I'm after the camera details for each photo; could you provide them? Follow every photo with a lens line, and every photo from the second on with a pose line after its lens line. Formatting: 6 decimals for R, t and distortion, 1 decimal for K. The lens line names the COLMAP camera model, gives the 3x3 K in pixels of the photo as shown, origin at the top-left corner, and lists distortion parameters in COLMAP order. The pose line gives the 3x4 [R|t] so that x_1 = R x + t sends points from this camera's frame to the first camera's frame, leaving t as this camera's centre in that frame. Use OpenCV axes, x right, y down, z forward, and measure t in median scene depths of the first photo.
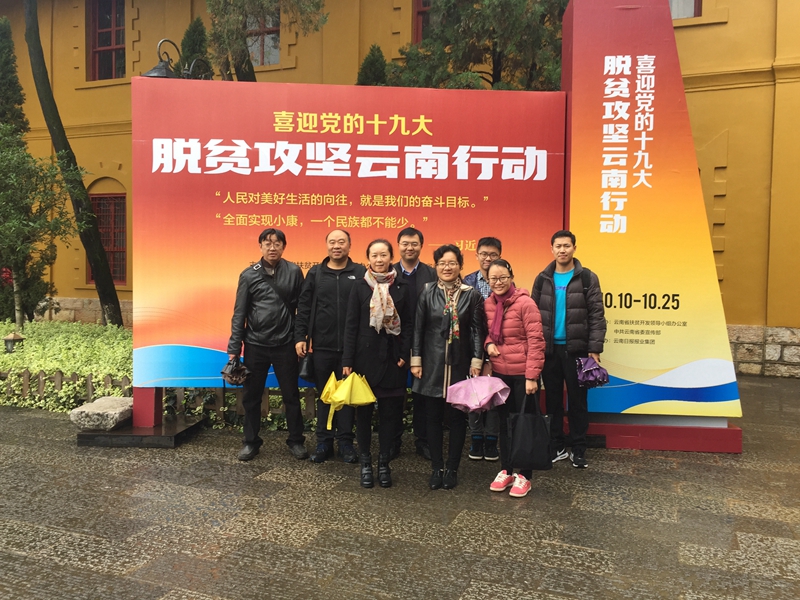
lens RADIAL K [[678.4, 0, 399.6], [0, 678.4, 295.9], [0, 0, 1]] dist [-0.000483, 0.003718]
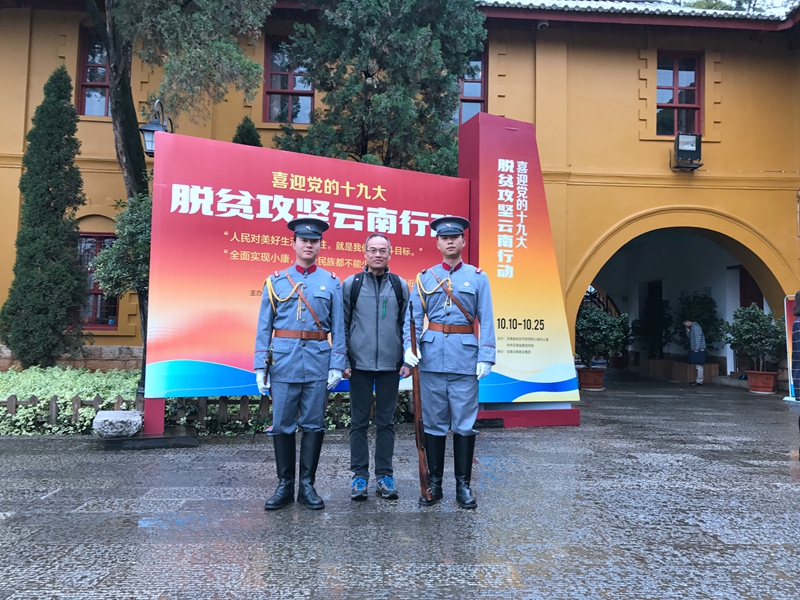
lens RADIAL K [[649.7, 0, 400.2], [0, 649.7, 301.9], [0, 0, 1]] dist [-0.017805, -0.014285]
pose [[0.907997, 0.021881, 0.418405, -0.465900], [0.011920, 0.996882, -0.078001, 0.064652], [-0.418808, 0.075812, 0.904905, -0.165058]]
